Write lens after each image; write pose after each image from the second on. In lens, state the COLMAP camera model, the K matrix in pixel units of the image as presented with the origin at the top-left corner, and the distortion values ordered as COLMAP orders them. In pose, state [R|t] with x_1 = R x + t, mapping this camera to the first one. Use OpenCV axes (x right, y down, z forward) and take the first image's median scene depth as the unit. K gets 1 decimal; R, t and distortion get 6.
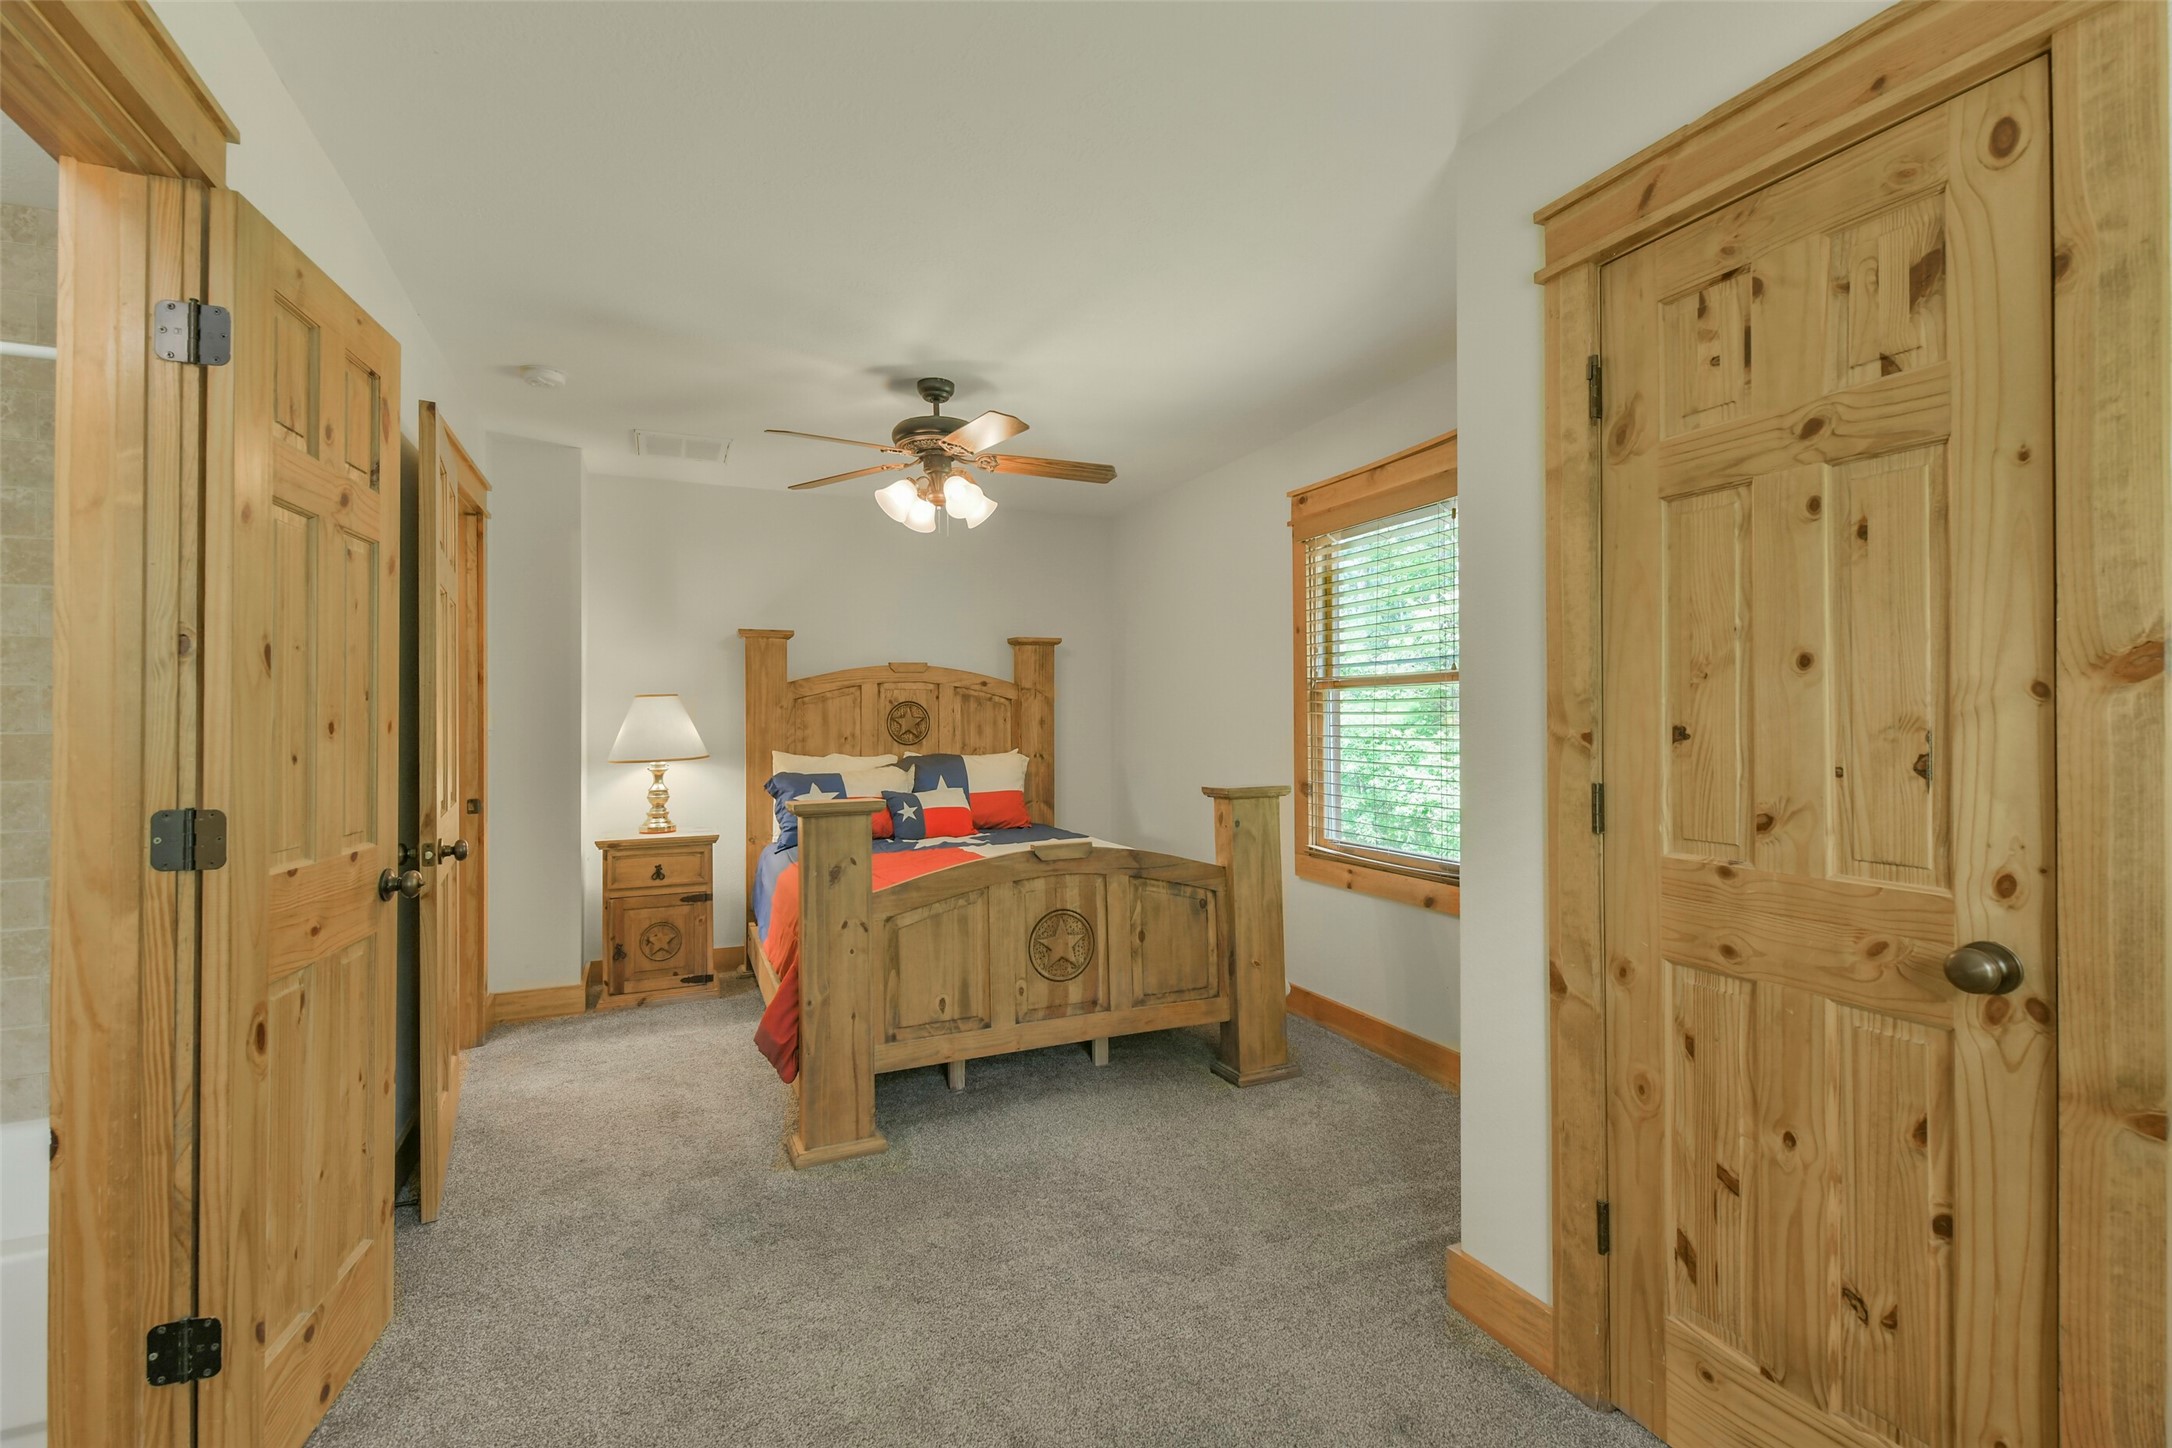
lens RADIAL K [[972.2, 0, 1091.9], [0, 972.2, 721.1], [0, 0, 1]] dist [-0.002627, -0.002894]
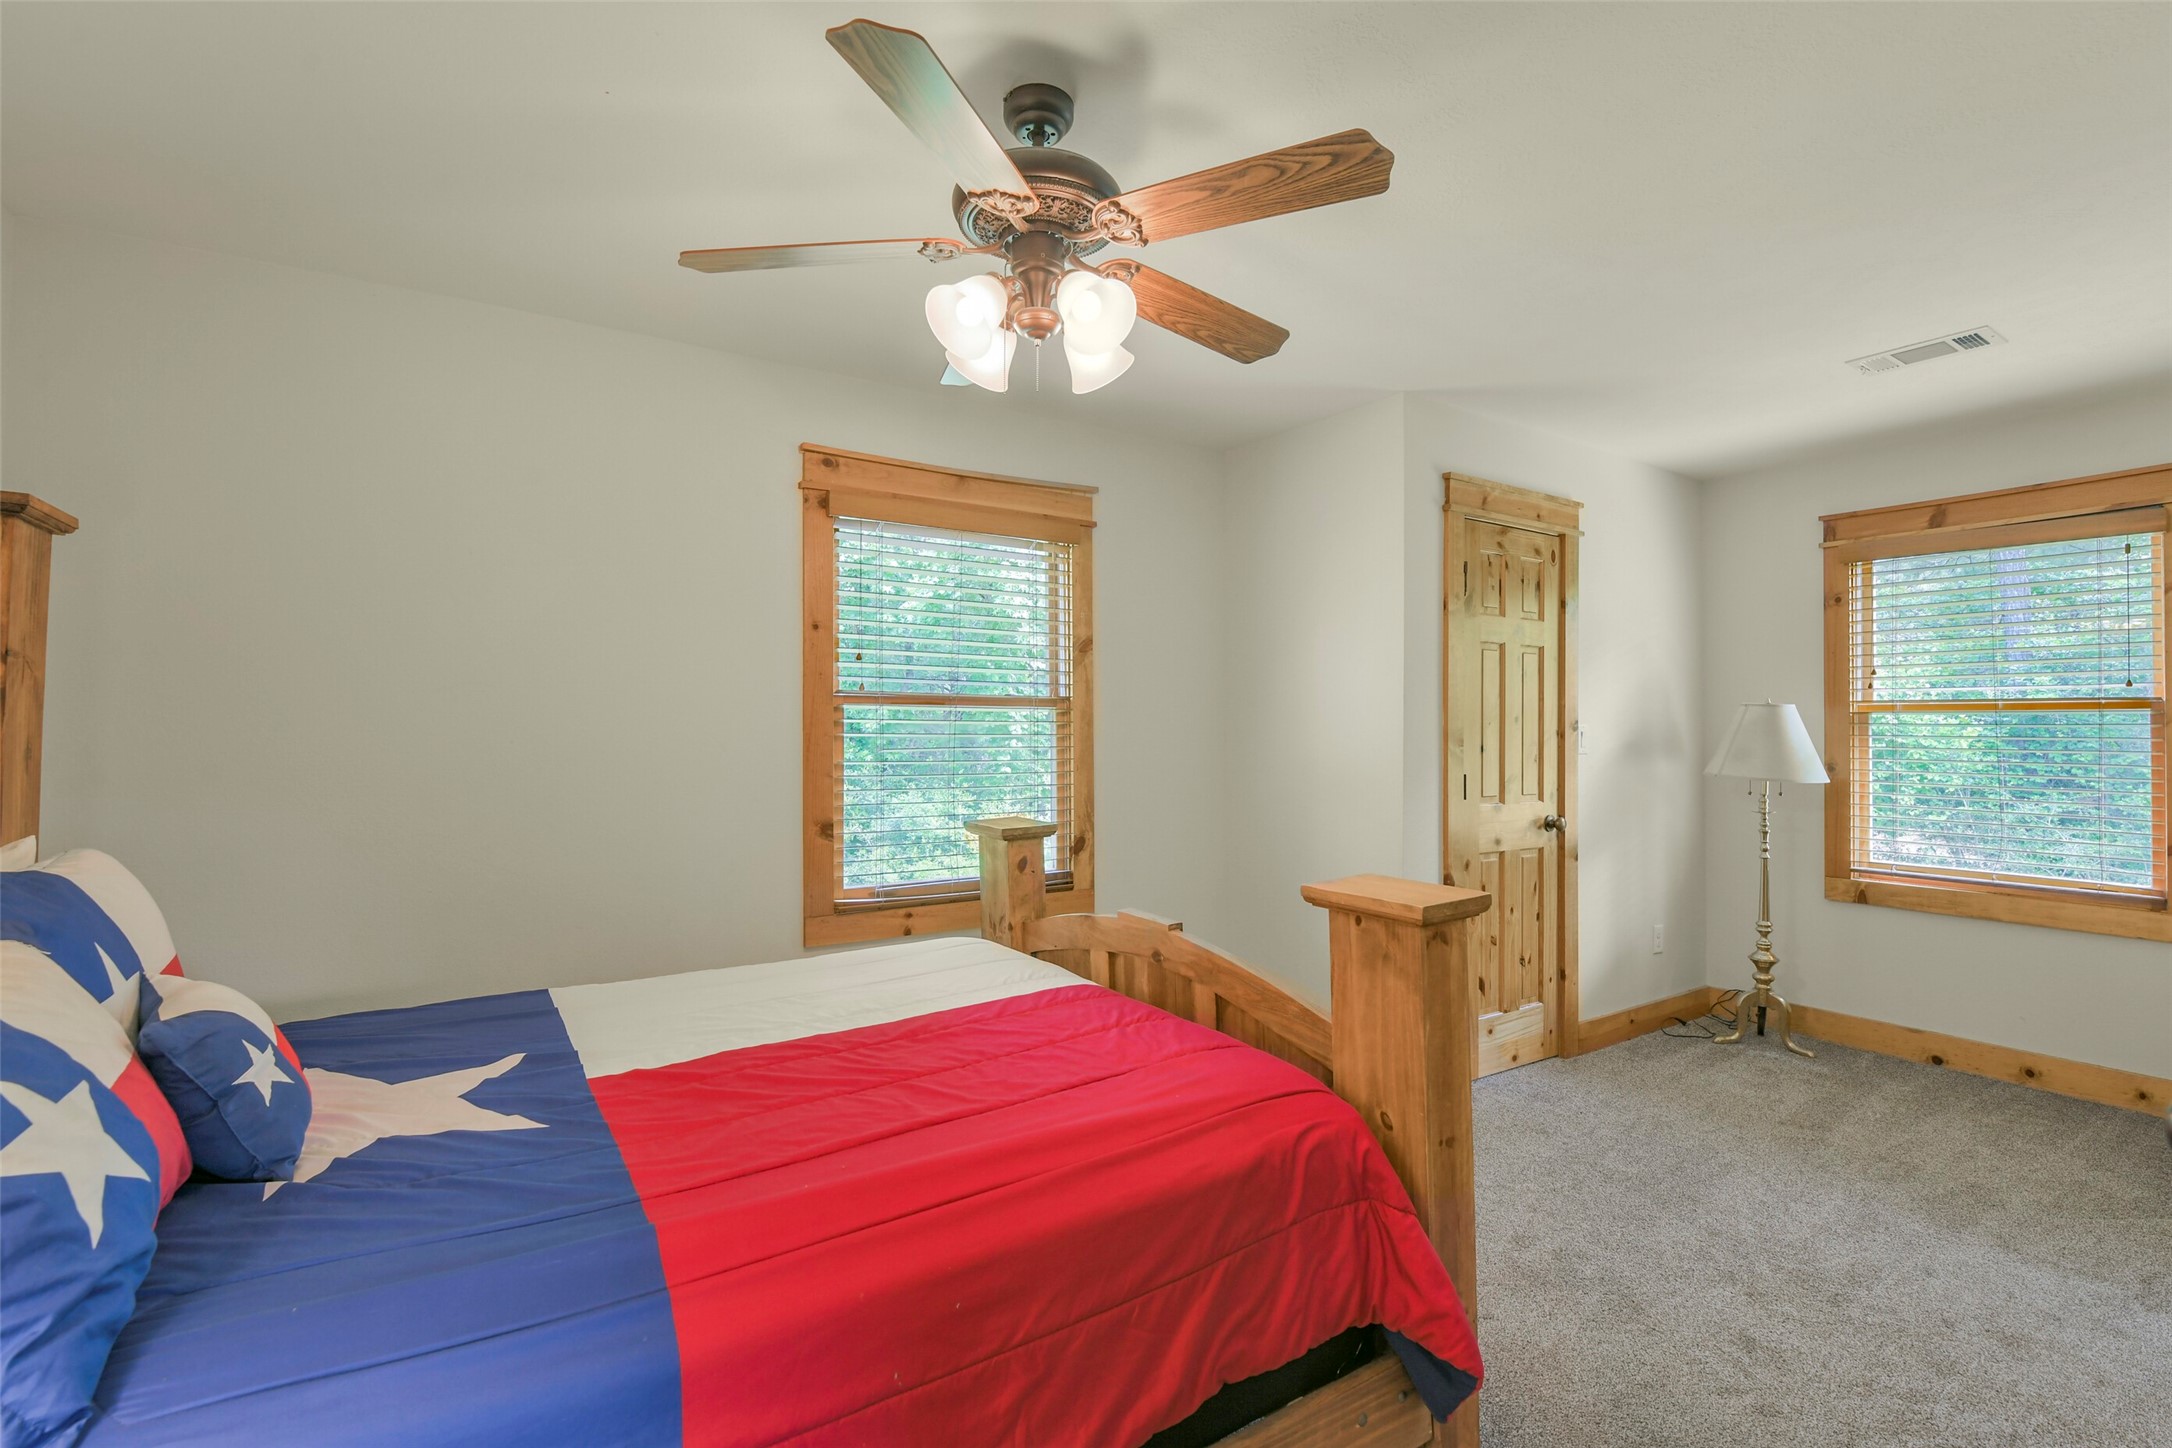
lens RADIAL K [[972.2, 0, 1086.2], [0, 972.2, 729.0], [0, 0, 1]] dist [-0.002627, -0.002894]
pose [[-0.154105, 0.015998, 0.987925, -1.460936], [0.002386, 0.999872, -0.015819, 0.001679], [-0.988052, -0.000081, -0.154123, 2.264629]]
